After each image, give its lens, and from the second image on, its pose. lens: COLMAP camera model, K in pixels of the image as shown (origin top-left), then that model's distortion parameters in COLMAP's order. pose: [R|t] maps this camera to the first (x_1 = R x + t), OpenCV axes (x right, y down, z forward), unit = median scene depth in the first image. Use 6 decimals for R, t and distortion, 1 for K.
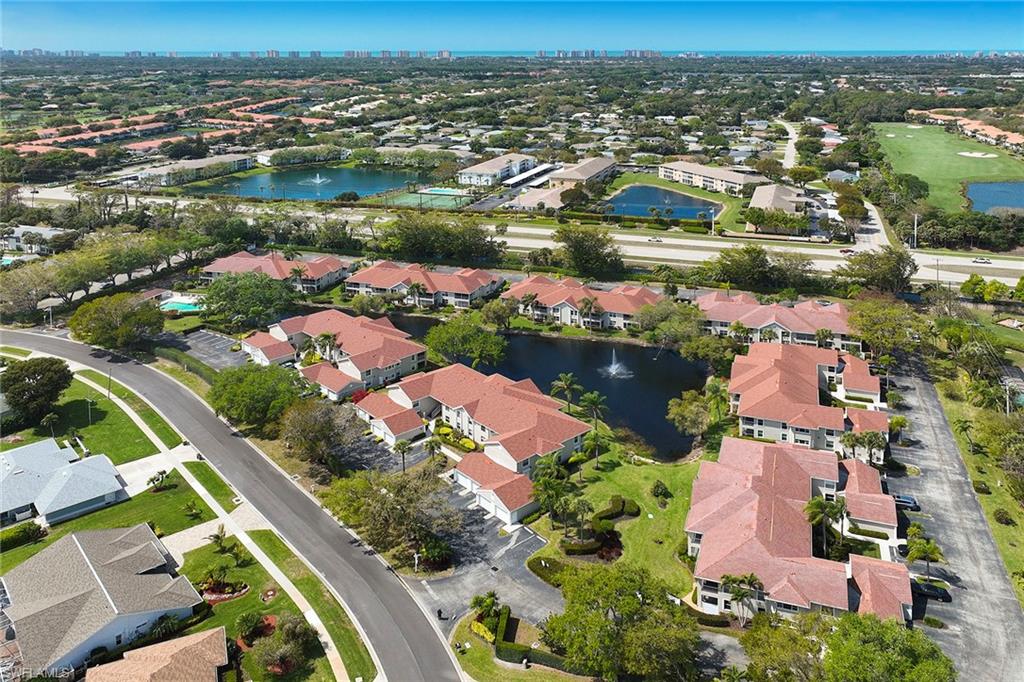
lens RADIAL K [[801.2, 0, 512.0], [0, 801.2, 341.0], [0, 0, 1]] dist [0.005145, -0.001430]
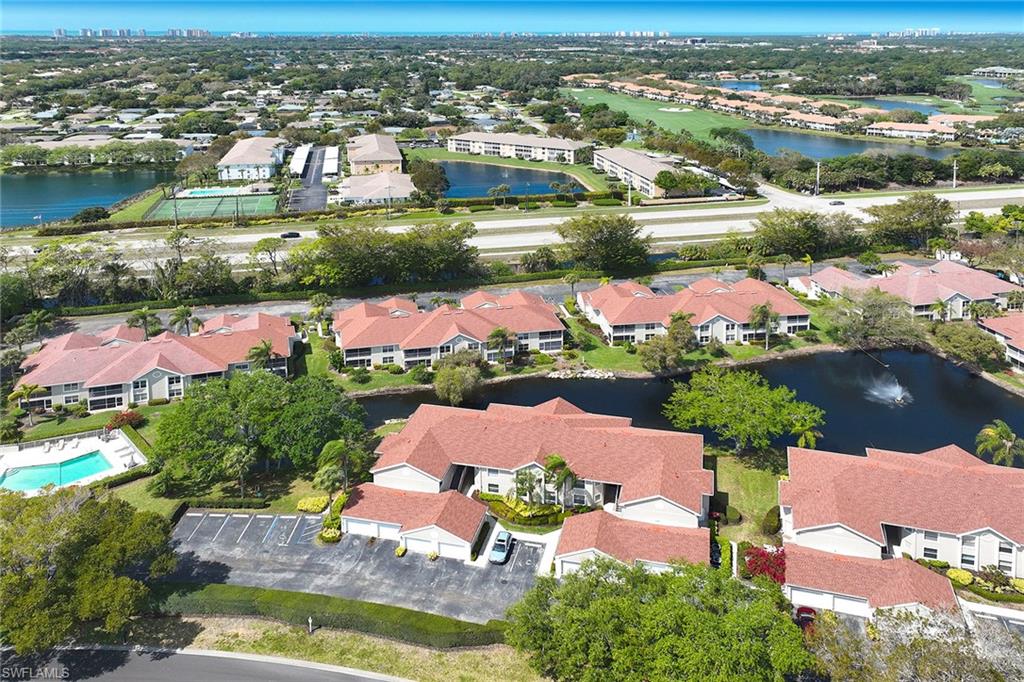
lens RADIAL K [[801.2, 0, 512.0], [0, 801.2, 341.0], [0, 0, 1]] dist [0.005145, -0.001430]
pose [[0.840715, -0.196324, 0.504634, -0.303638], [0.189317, 0.979712, 0.065748, -0.072694], [-0.507304, 0.040260, 0.860826, 0.349071]]
